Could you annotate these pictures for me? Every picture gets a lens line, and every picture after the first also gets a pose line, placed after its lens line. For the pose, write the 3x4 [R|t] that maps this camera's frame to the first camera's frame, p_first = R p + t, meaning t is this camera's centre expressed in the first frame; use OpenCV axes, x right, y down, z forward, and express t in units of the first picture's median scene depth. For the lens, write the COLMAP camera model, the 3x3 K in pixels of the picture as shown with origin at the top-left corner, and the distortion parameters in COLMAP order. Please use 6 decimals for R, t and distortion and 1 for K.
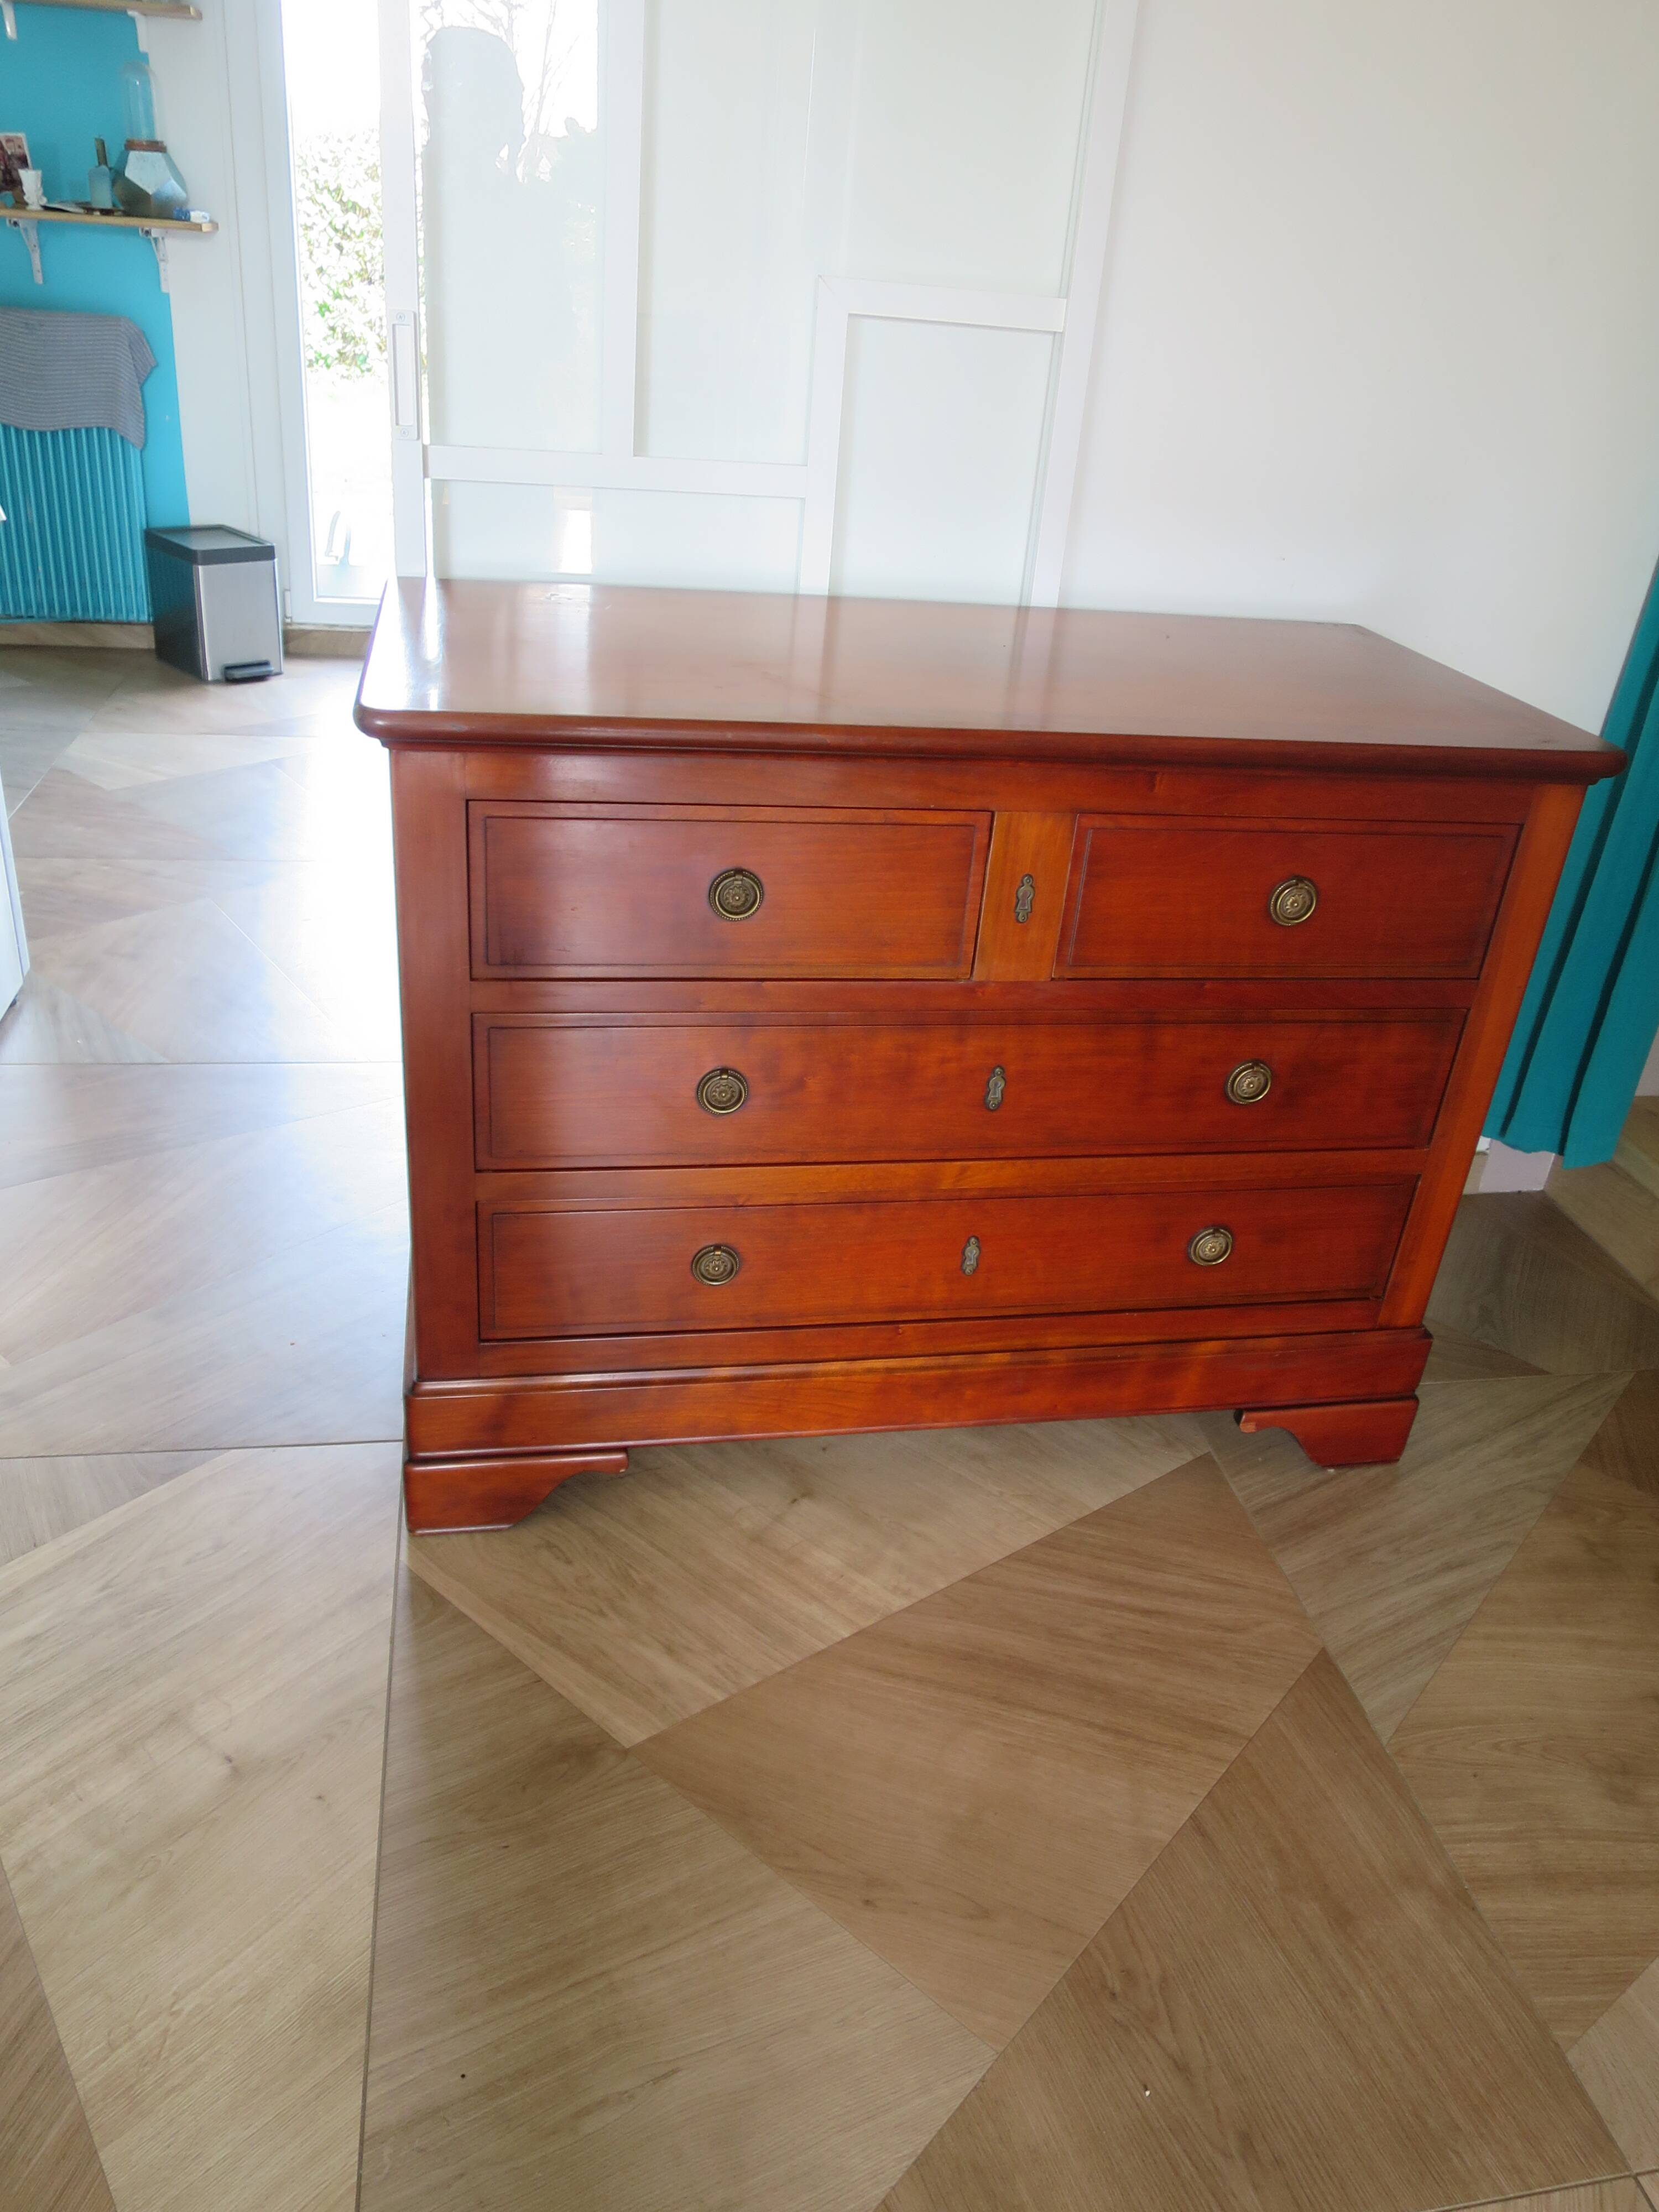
lens RADIAL K [[1599.4, 0, 836.2], [0, 1599.4, 1109.5], [0, 0, 1]] dist [-0.045892, 0.011233]
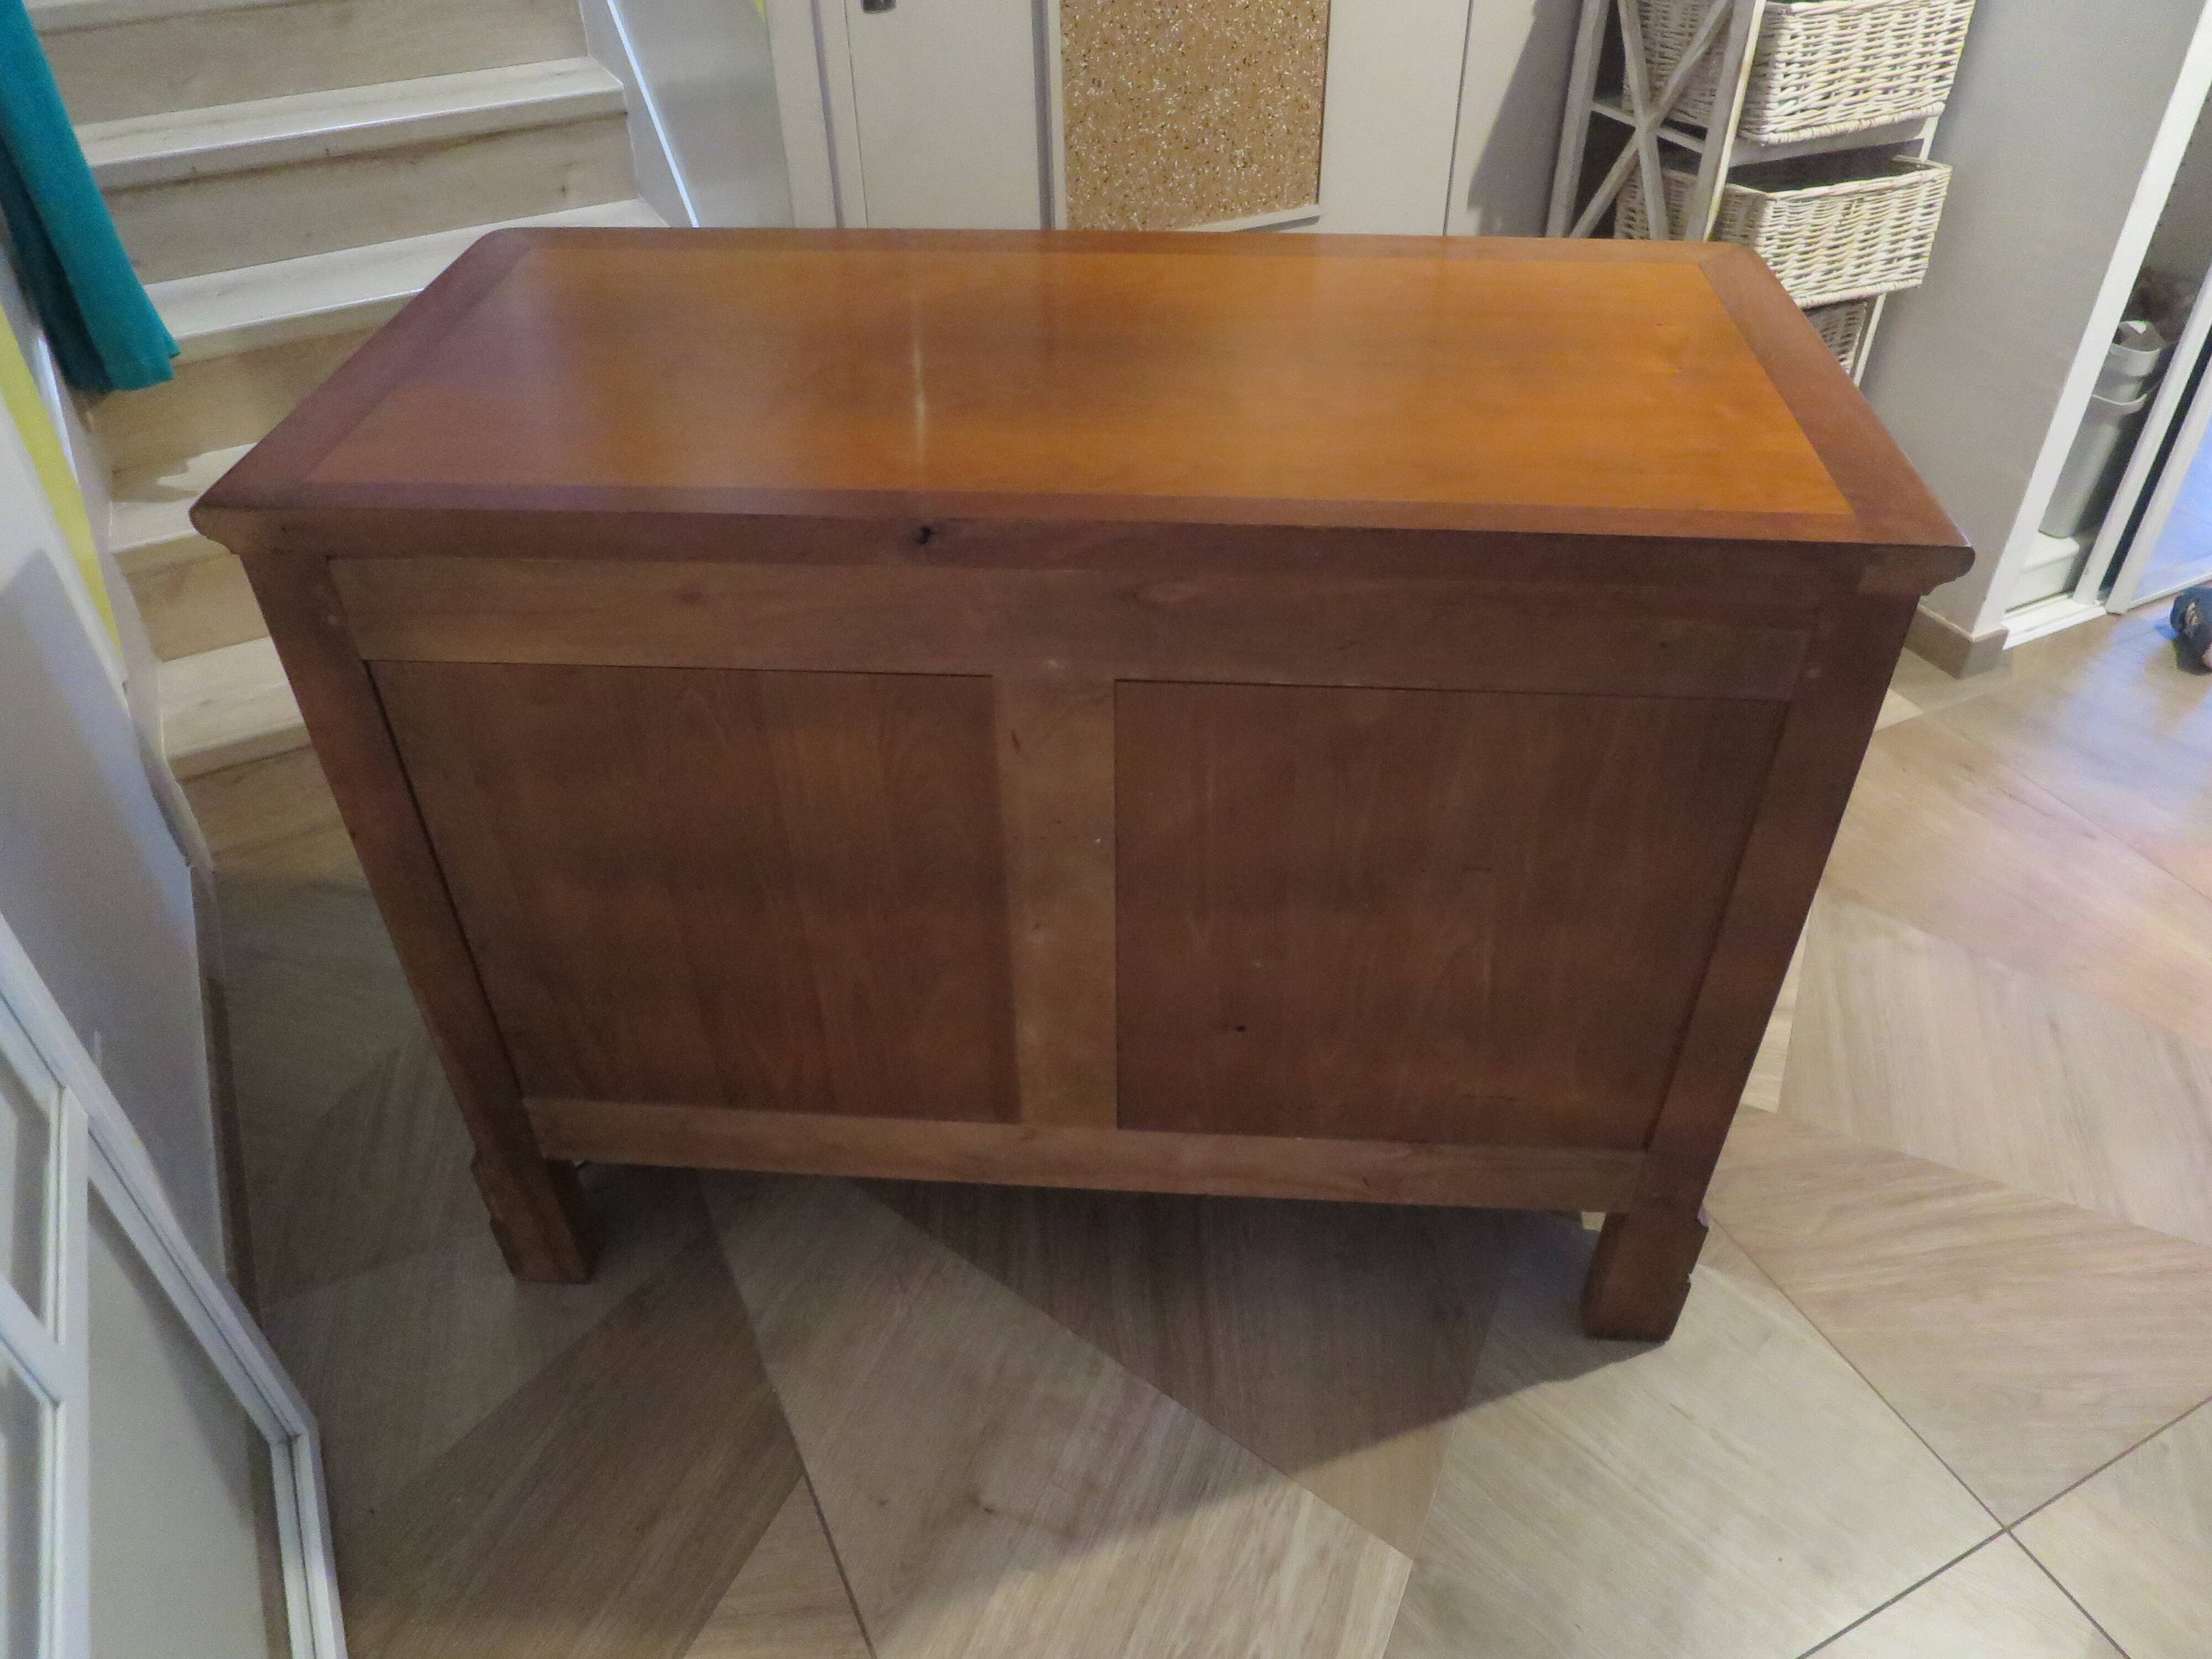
lens RADIAL K [[1599.4, 0, 1103.1], [0, 1599.4, 824.6], [0, 0, 1]] dist [-0.045892, 0.011233]
pose [[-0.264257, -0.669263, 0.694446, -0.411276], [0.446203, 0.553508, 0.703229, -0.545304], [-0.855027, 0.495697, 0.152359, 0.735774]]
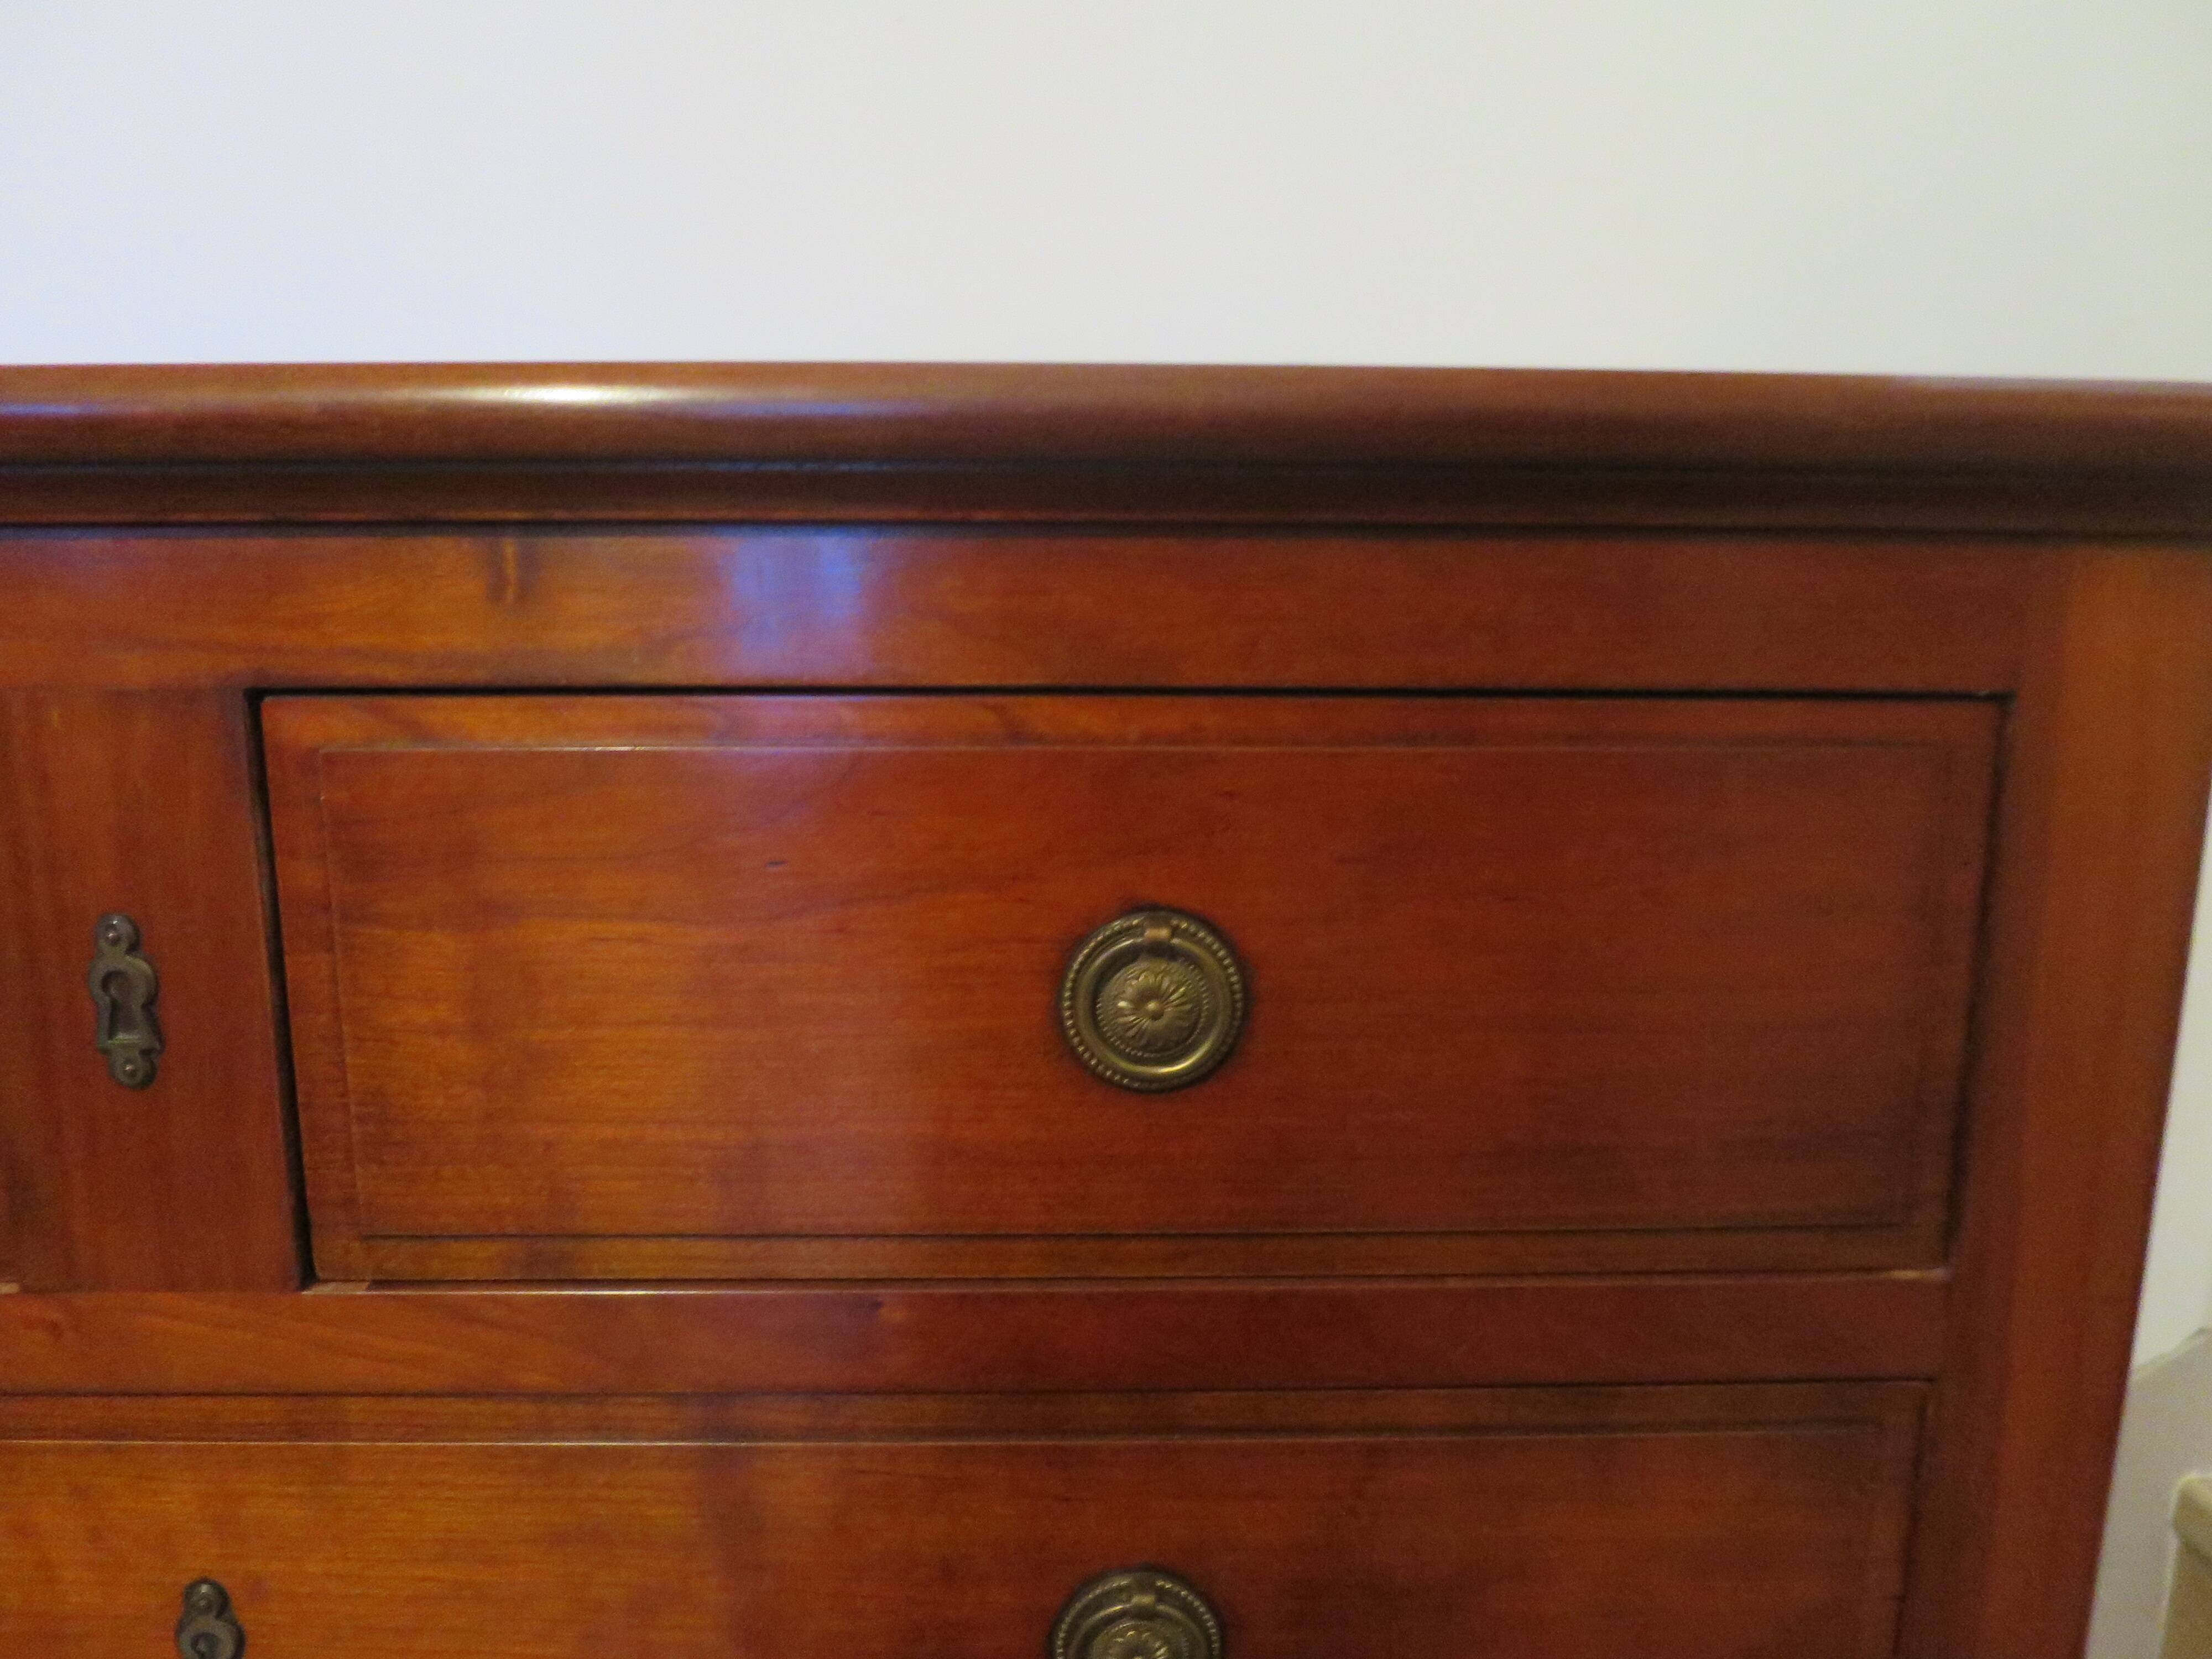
lens RADIAL K [[1599.4, 0, 1175.4], [0, 1599.4, 874.8], [0, 0, 1]] dist [-0.045892, 0.011233]
pose [[0.982892, -0.045819, -0.178395, 0.330489], [-0.012632, 0.949514, -0.313470, -0.060925], [0.183751, 0.310361, 0.932691, 0.709781]]
